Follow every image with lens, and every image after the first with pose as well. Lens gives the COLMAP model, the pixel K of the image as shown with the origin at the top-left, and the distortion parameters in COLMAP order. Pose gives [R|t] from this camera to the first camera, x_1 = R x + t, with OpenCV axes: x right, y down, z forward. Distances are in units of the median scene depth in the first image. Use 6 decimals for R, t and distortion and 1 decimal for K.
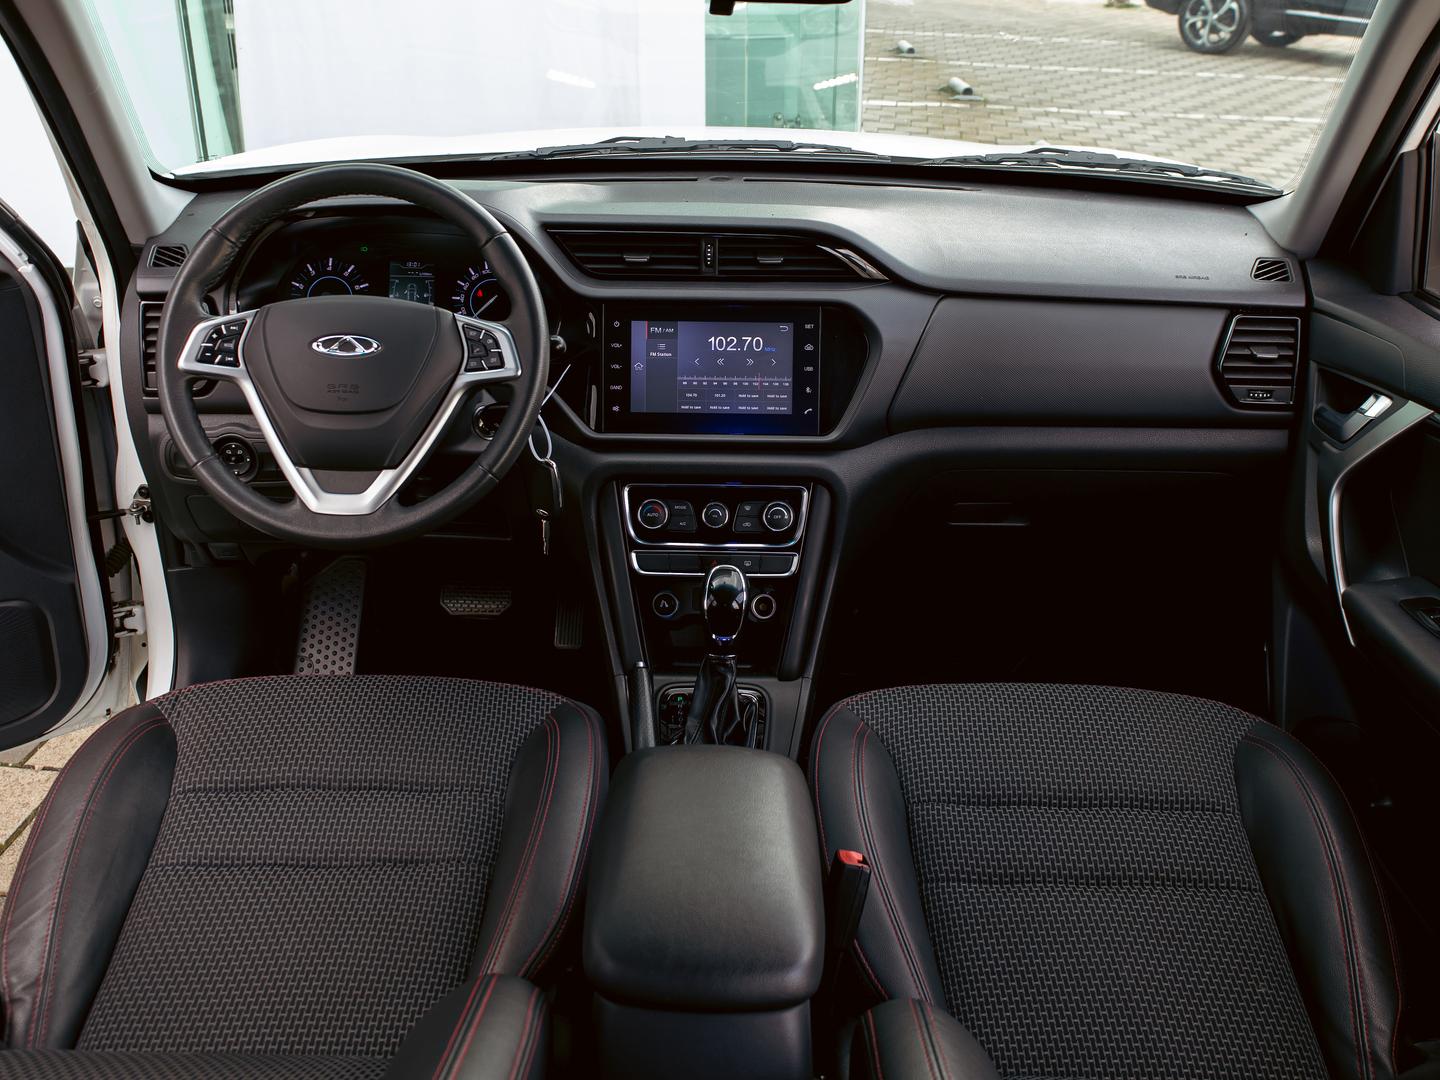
lens RADIAL K [[1126.9, 0, 720.0], [0, 1126.9, 540.0], [0, 0, 1]] dist [0.016116, 0.005985]
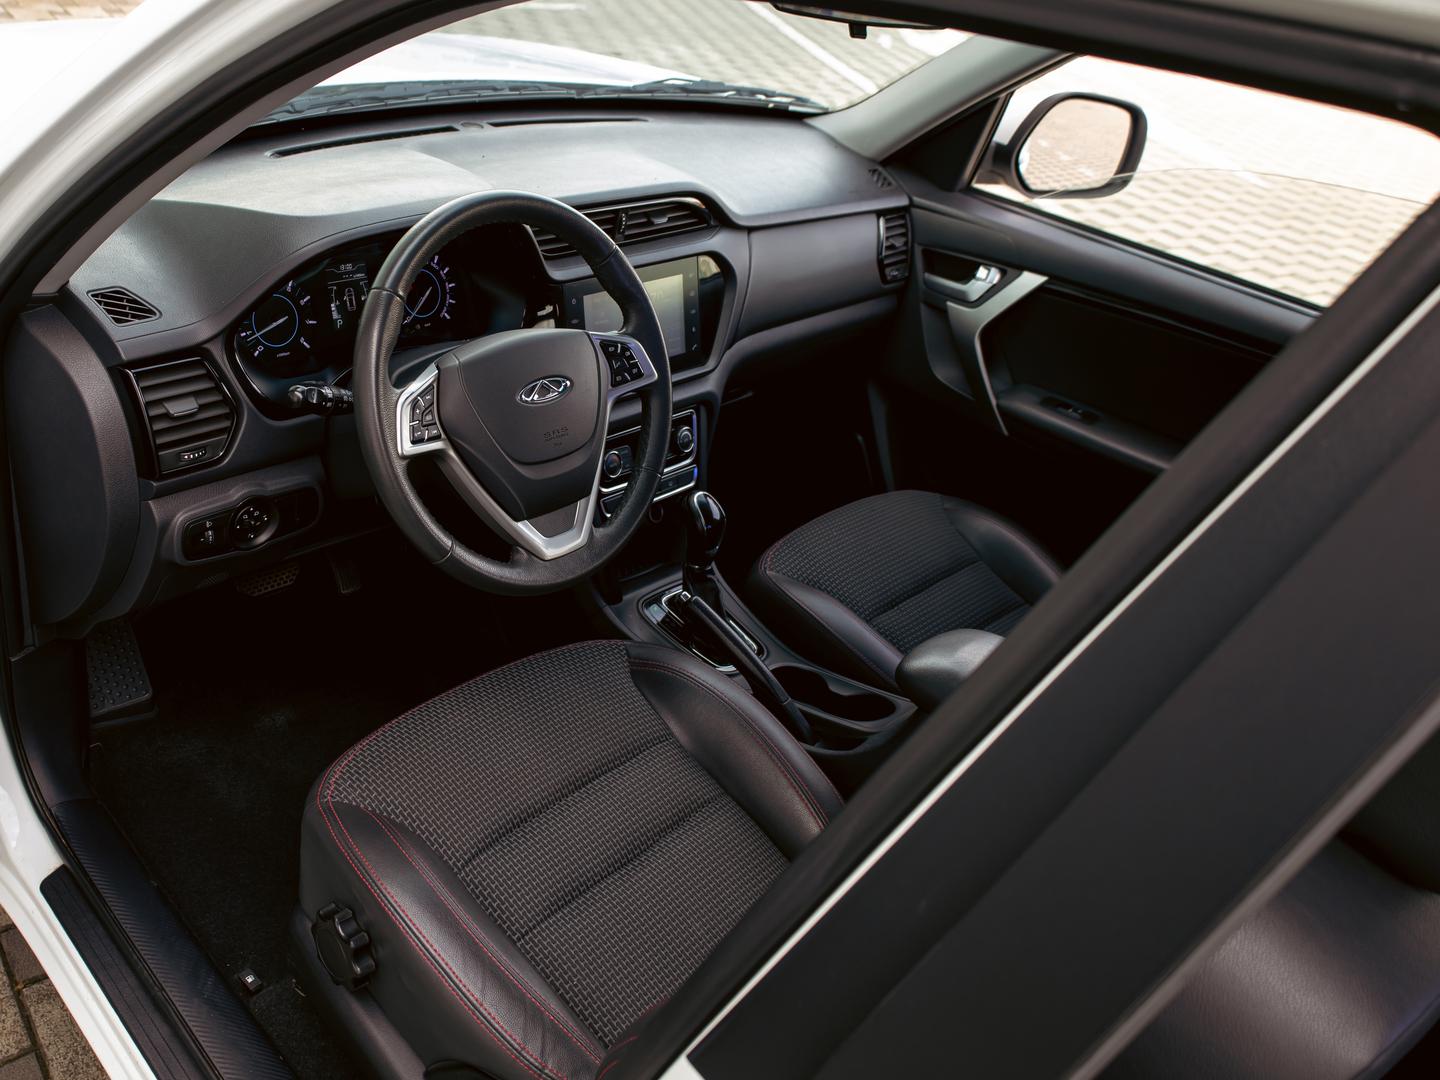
lens RADIAL K [[950.1, 0, 720.0], [0, 950.1, 540.0], [0, 0, 1]] dist [0.002207, 0.000469]
pose [[0.803851, -0.282253, 0.523600, -0.454293], [0.186109, 0.955398, 0.229297, -0.139124], [-0.564966, -0.086874, 0.820528, 0.154337]]
